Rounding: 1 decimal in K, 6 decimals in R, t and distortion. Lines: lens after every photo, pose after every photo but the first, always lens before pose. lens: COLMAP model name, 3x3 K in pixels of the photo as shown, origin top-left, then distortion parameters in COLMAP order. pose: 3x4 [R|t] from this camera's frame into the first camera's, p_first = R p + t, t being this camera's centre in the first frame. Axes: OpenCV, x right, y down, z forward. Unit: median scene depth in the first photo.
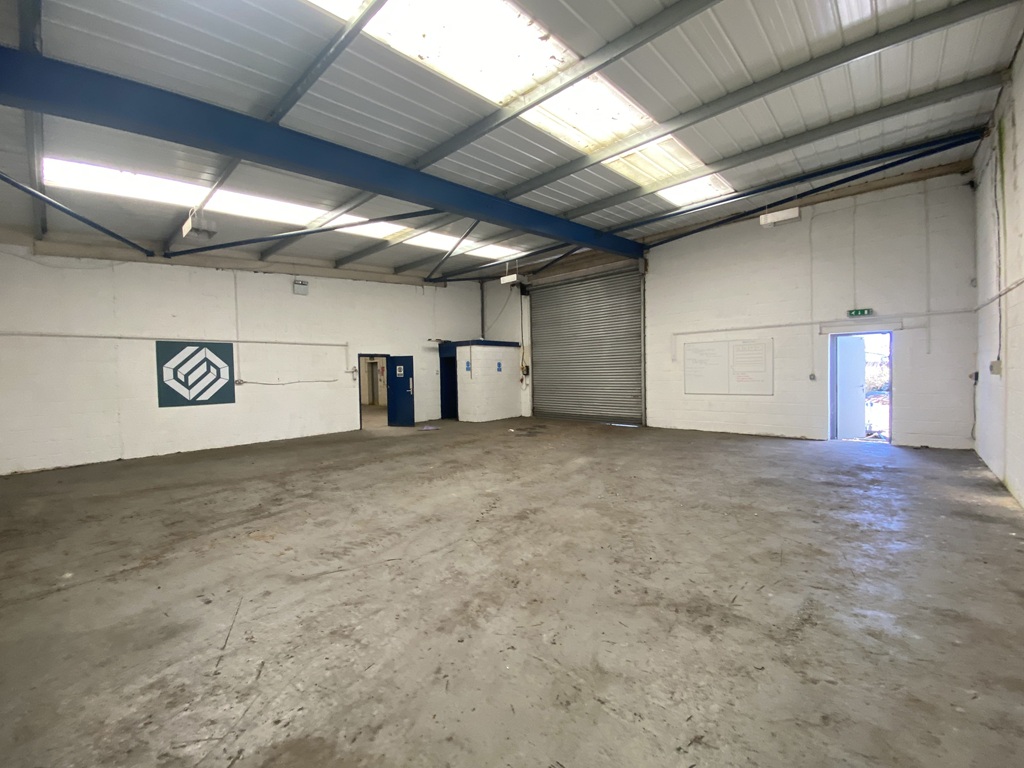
lens RADIAL K [[420.1, 0, 510.4], [0, 420.1, 383.7], [0, 0, 1]] dist [0.000621, 0.000026]
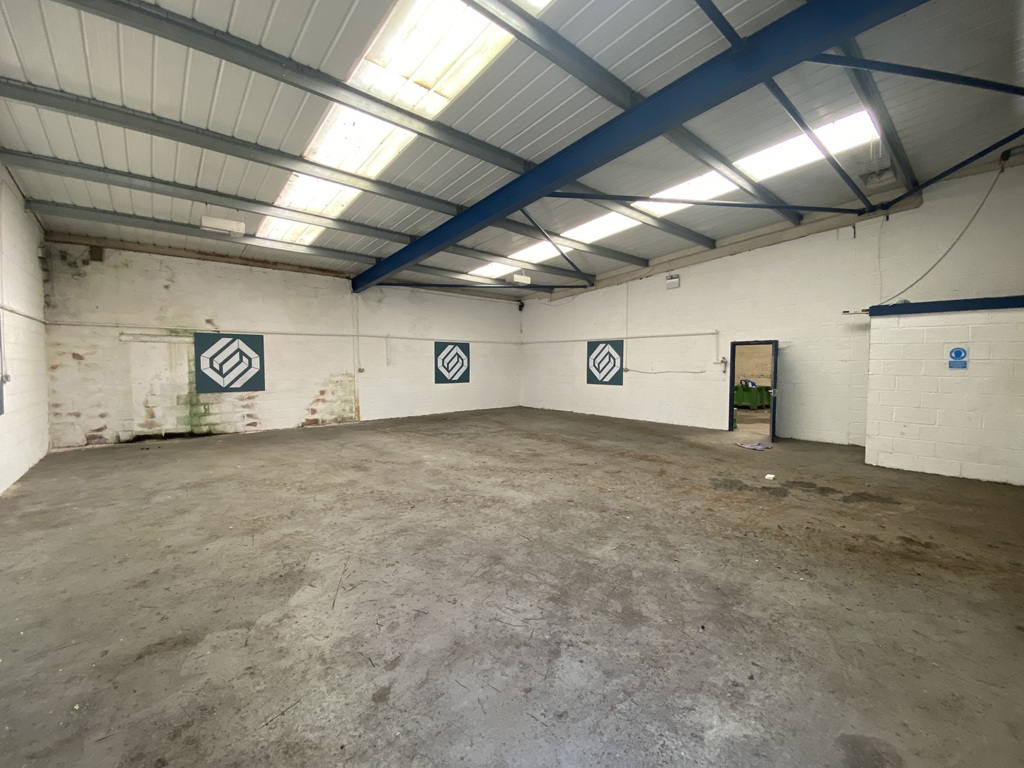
lens RADIAL K [[420.1, 0, 510.4], [0, 420.1, 383.7], [0, 0, 1]] dist [0.000621, 0.000026]
pose [[-0.133070, 0.071568, -0.988519, 0.757256], [-0.024179, 0.996858, 0.075427, -0.056174], [0.990812, 0.033938, -0.130922, 0.928522]]
